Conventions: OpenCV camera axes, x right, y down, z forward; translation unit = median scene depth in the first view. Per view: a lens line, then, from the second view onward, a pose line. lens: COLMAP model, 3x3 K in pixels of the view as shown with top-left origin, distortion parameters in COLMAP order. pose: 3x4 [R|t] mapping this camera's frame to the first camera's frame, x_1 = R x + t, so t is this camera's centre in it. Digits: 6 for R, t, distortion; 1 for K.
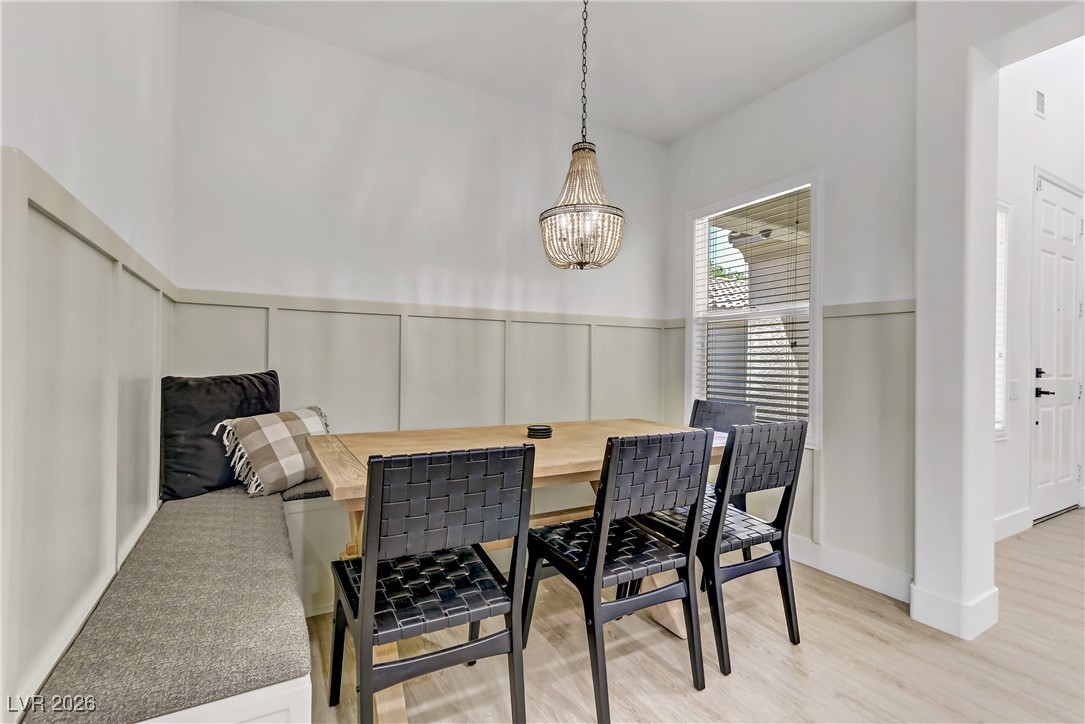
lens RADIAL K [[501.1, 0, 541.4], [0, 501.1, 354.2], [0, 0, 1]] dist [-0.013328, 0.002186]
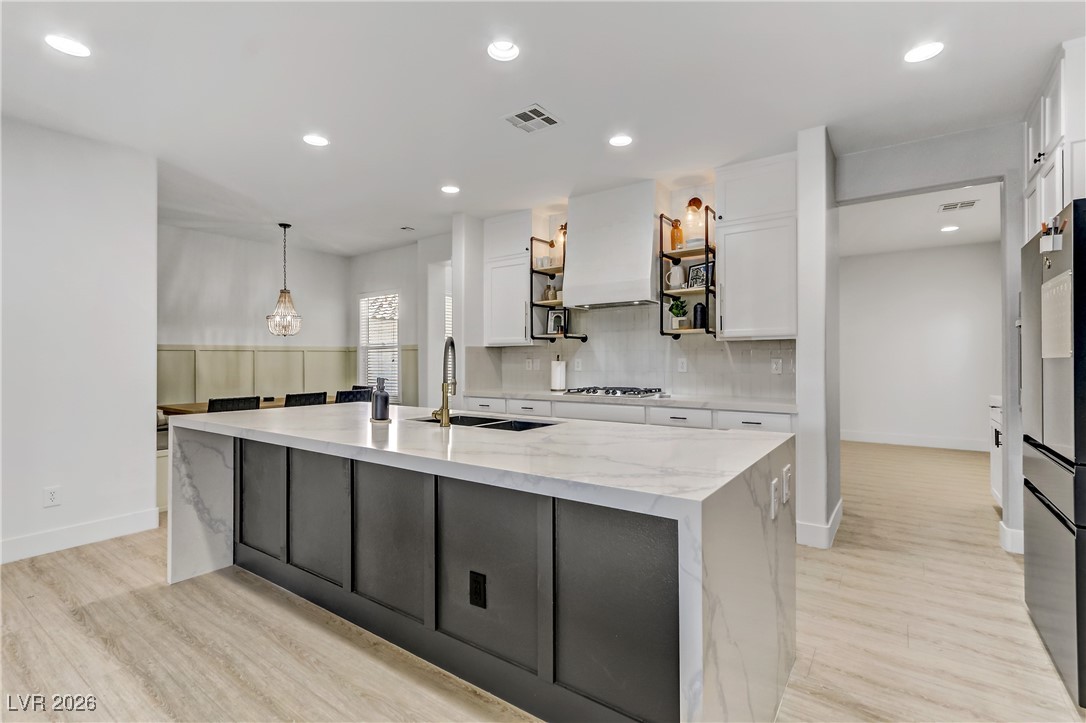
lens RADIAL K [[501.6, 0, 541.9], [0, 501.6, 353.7], [0, 0, 1]] dist [-0.013328, 0.002186]
pose [[0.904236, -0.017279, 0.426683, 0.121117], [0.019089, 0.999818, 0.000034, -0.035734], [-0.426606, 0.008114, 0.904401, -1.344004]]
